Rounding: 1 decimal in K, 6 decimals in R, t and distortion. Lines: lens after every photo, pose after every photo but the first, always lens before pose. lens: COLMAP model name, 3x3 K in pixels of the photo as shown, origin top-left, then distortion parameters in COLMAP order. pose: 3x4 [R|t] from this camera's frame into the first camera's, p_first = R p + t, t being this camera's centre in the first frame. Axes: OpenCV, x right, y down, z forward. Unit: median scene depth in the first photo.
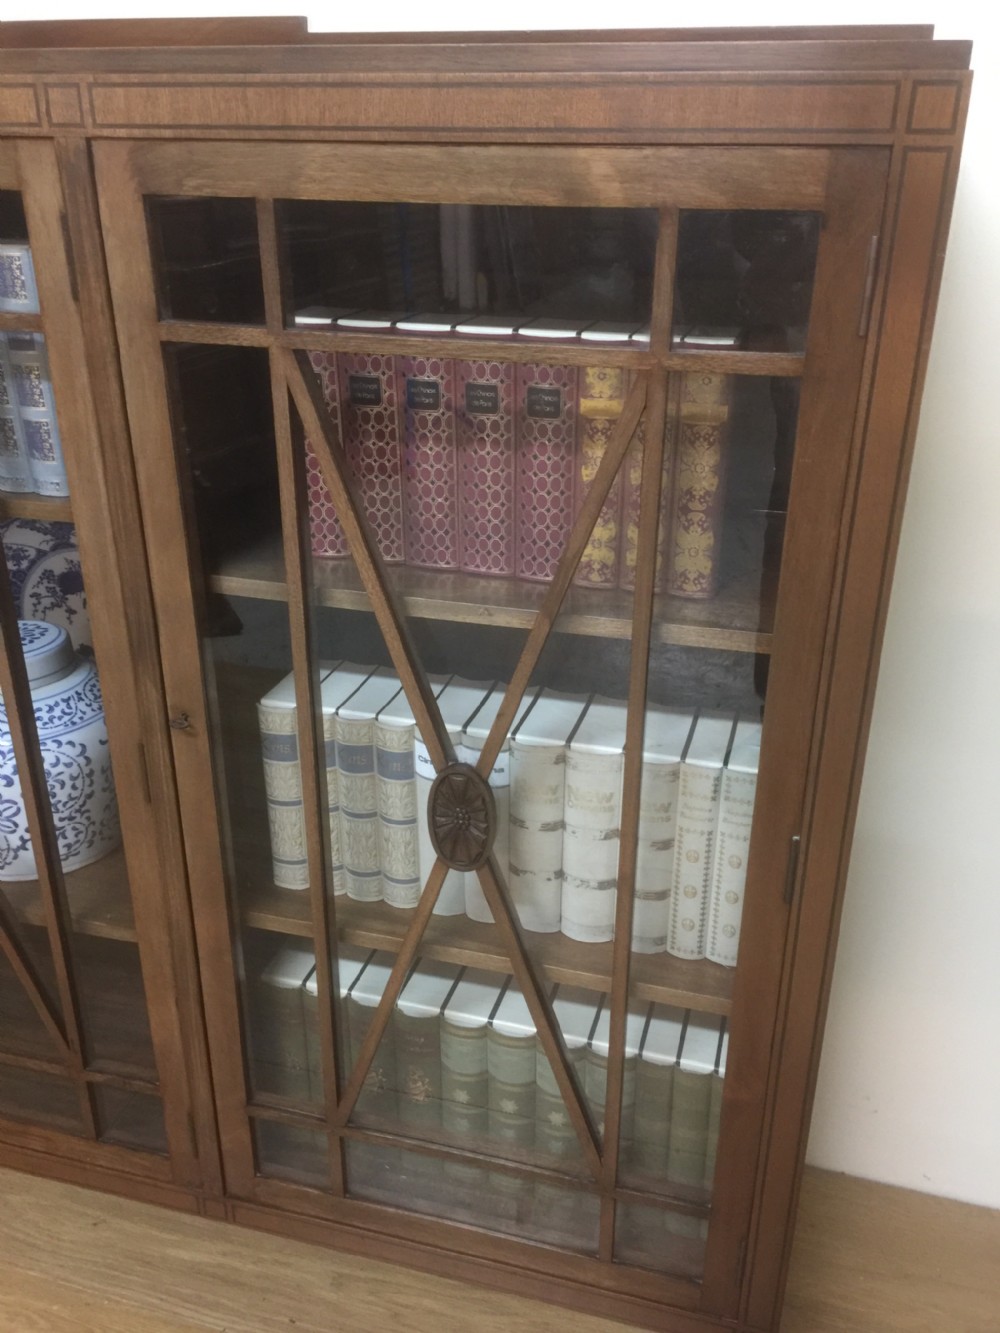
lens RADIAL K [[1140.0, 0, 508.7], [0, 1140.0, 662.8], [0, 0, 1]] dist [0.084474, -0.110756]
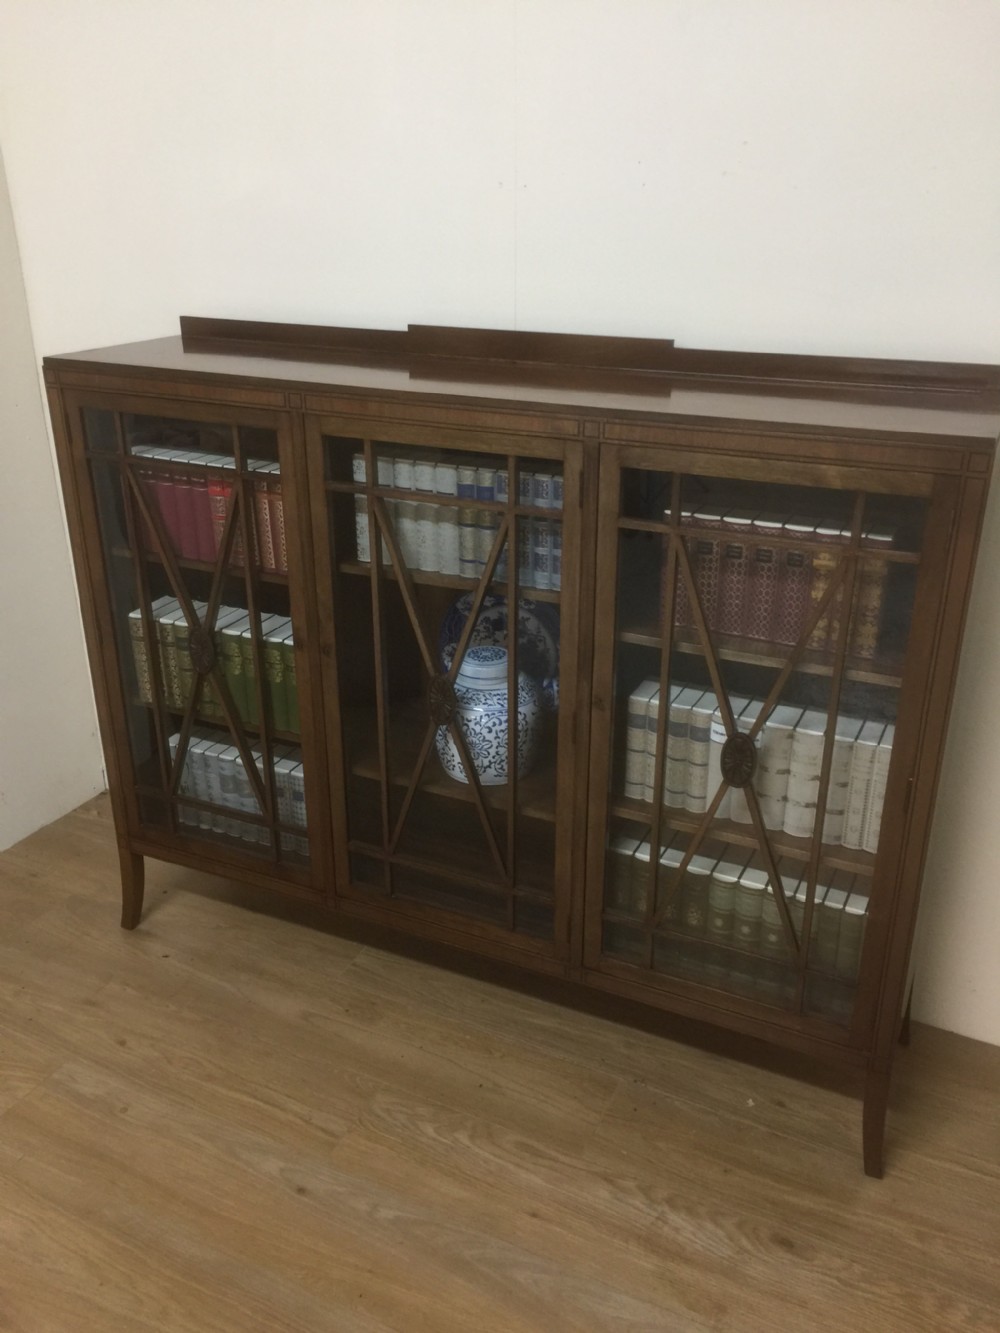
lens RADIAL K [[1140.0, 0, 500.8], [0, 1140.0, 660.2], [0, 0, 1]] dist [0.084474, -0.110756]
pose [[0.984081, 0.062589, -0.166334, -0.129120], [-0.067066, 0.997518, -0.021428, 0.031723], [0.164580, 0.032243, 0.985837, -1.059005]]
